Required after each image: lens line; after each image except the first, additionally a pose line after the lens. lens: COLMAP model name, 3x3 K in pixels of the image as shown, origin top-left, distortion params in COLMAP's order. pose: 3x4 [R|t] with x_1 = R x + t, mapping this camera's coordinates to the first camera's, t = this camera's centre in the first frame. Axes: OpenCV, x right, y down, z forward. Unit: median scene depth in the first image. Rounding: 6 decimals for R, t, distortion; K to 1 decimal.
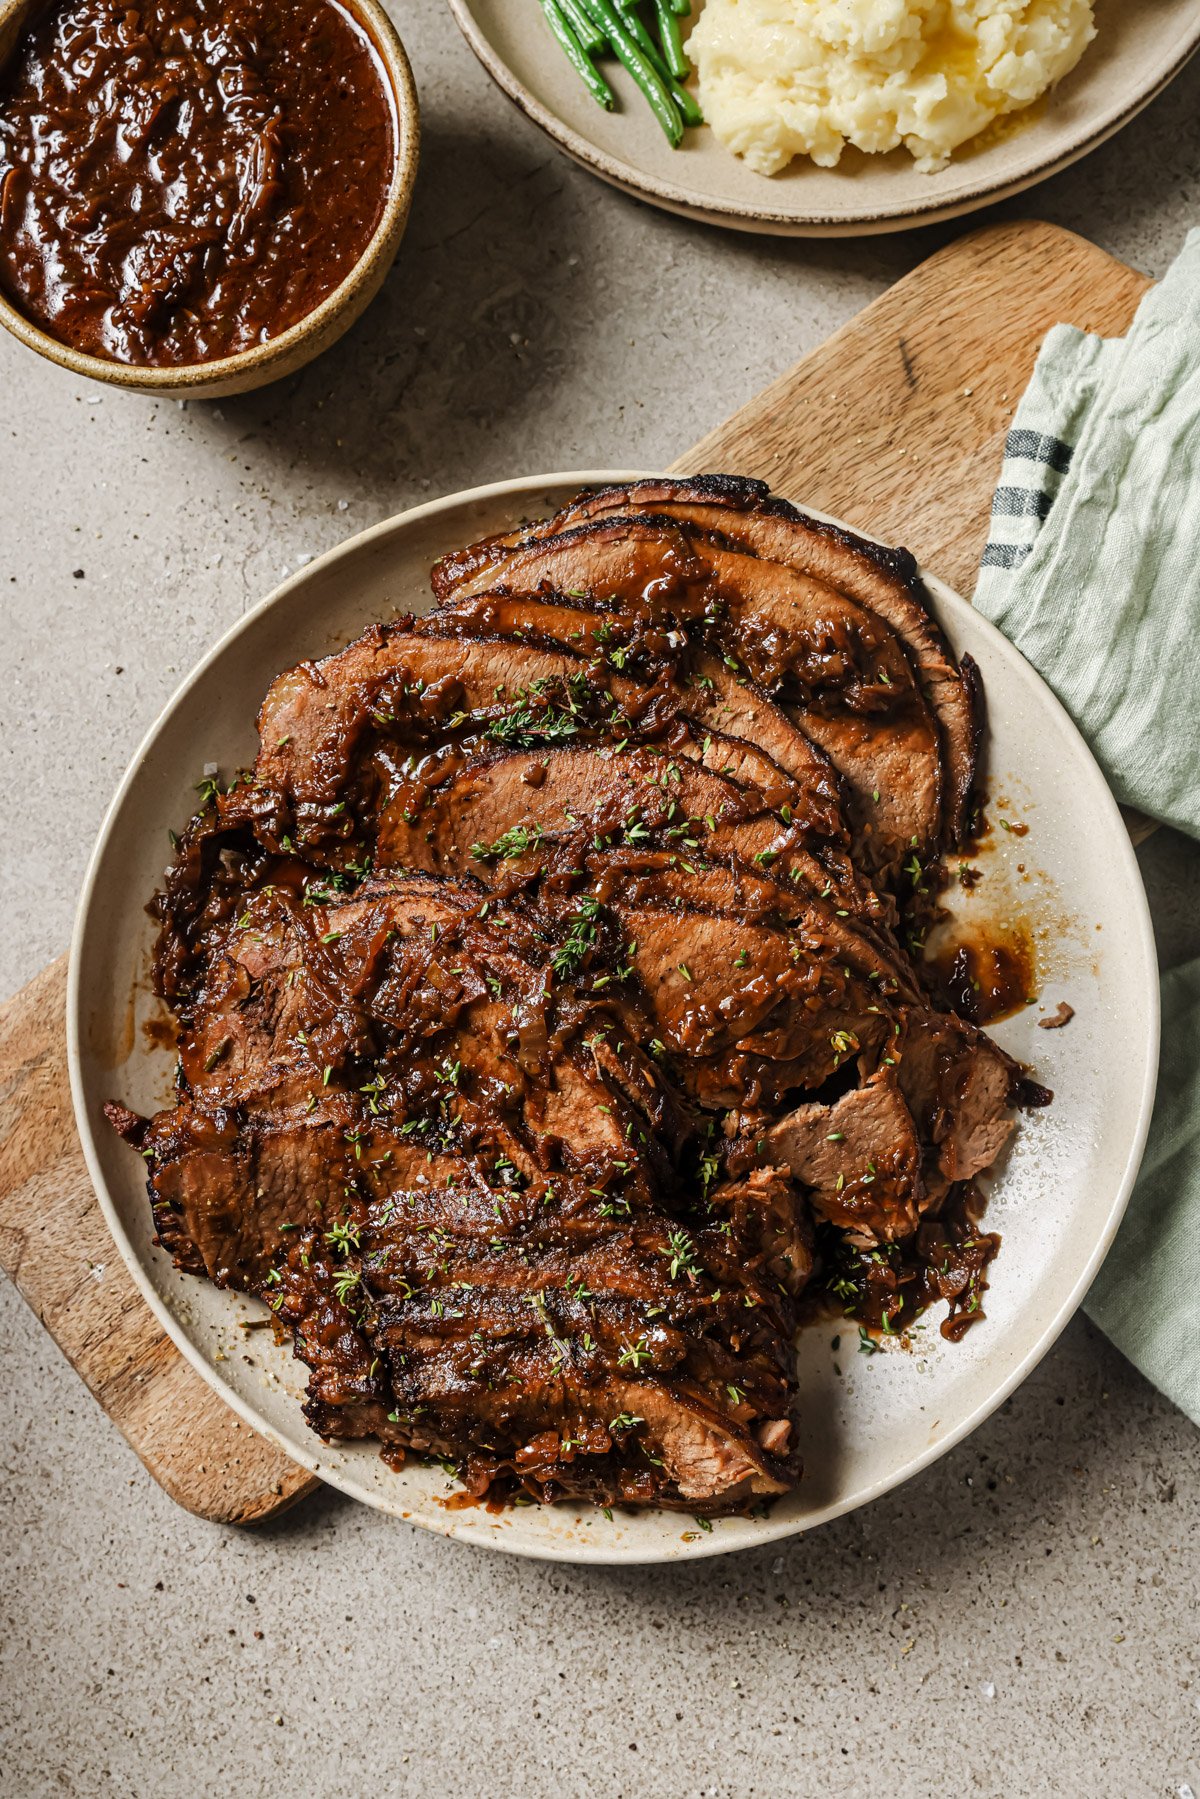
lens RADIAL K [[2012.1, 0, 436.2], [0, 2012.1, 999.7], [0, 0, 1]] dist [0.005809, 0.003345]
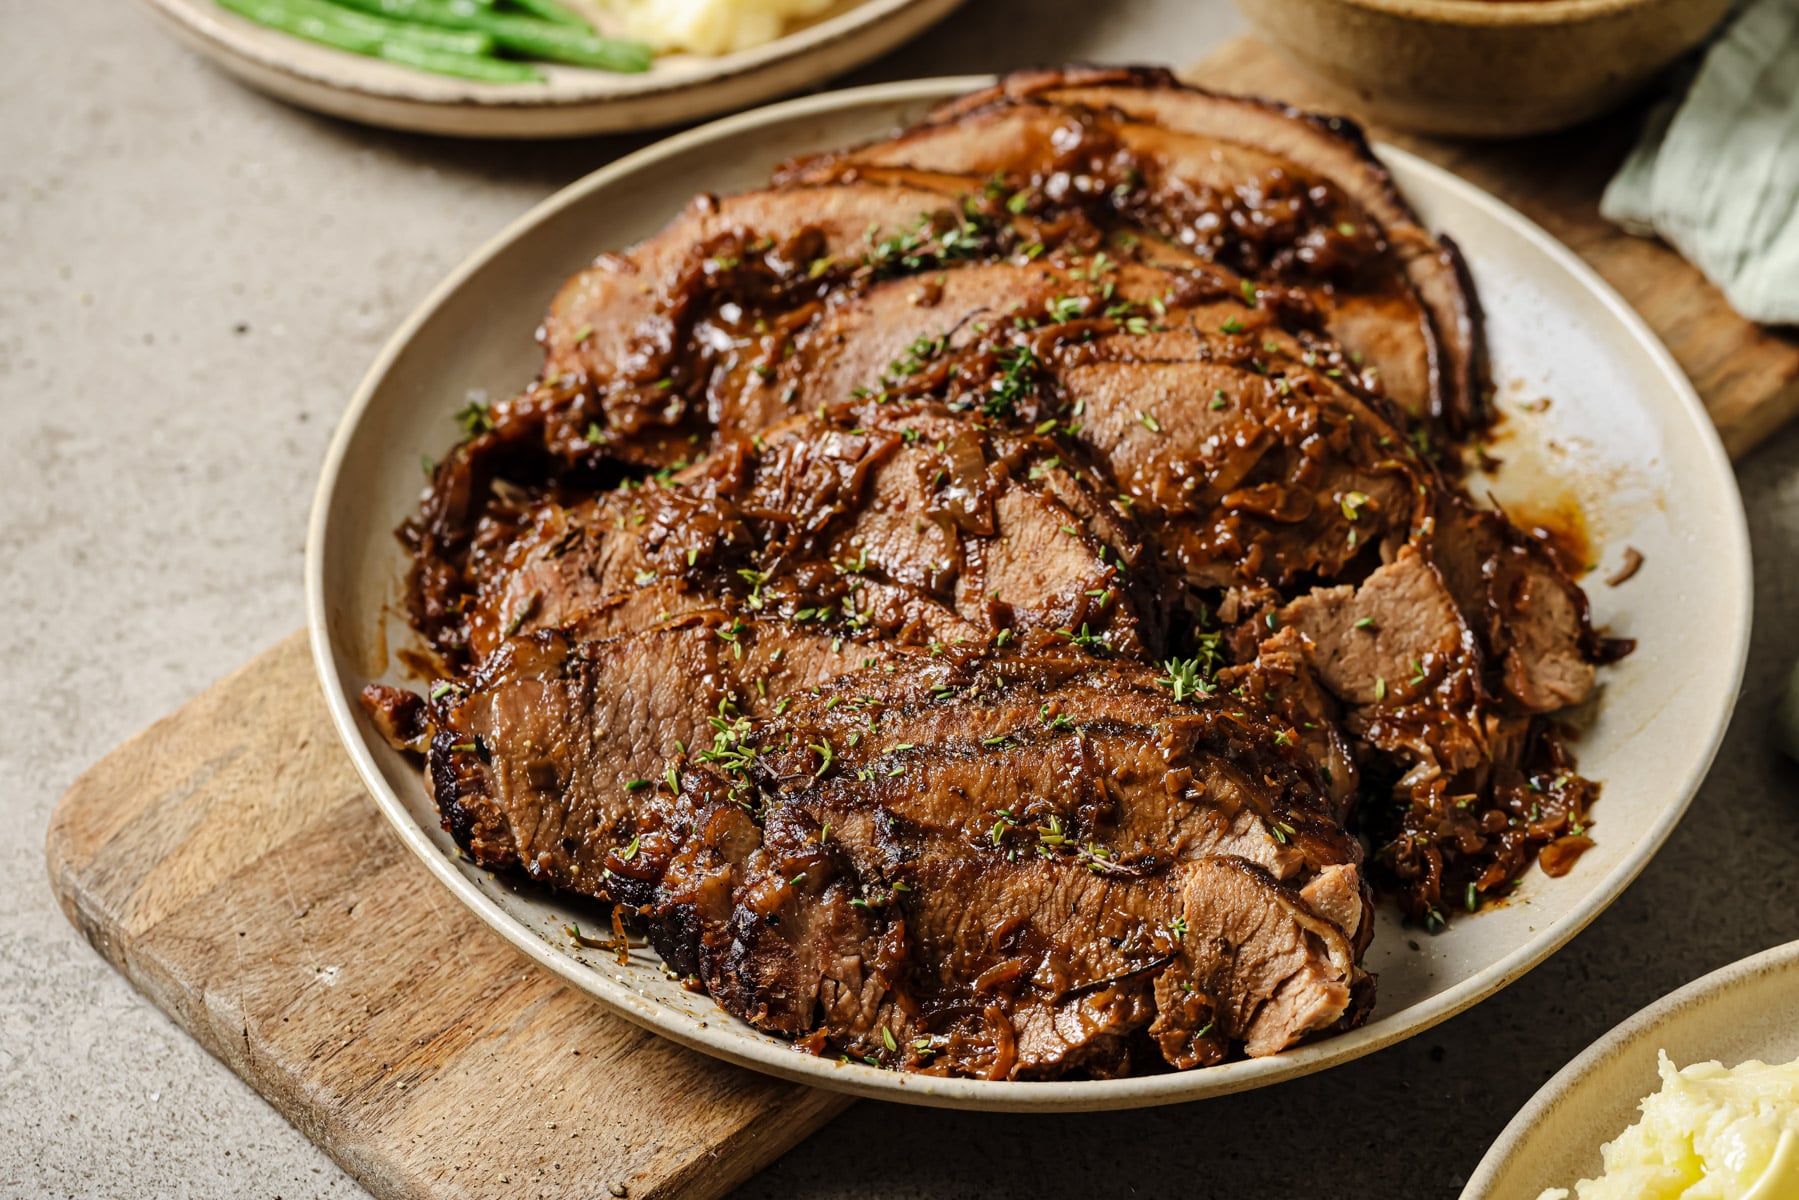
lens RADIAL K [[6548.2, 0, 899.5], [0, 6548.2, 600.0], [0, 0, 1]] dist [-0.905193, 2.992814]
pose [[0.987529, 0.023630, 0.155651, -0.348163], [0.088887, 0.732333, -0.675121, 1.659564], [-0.129941, 0.680537, 0.721100, -0.734431]]
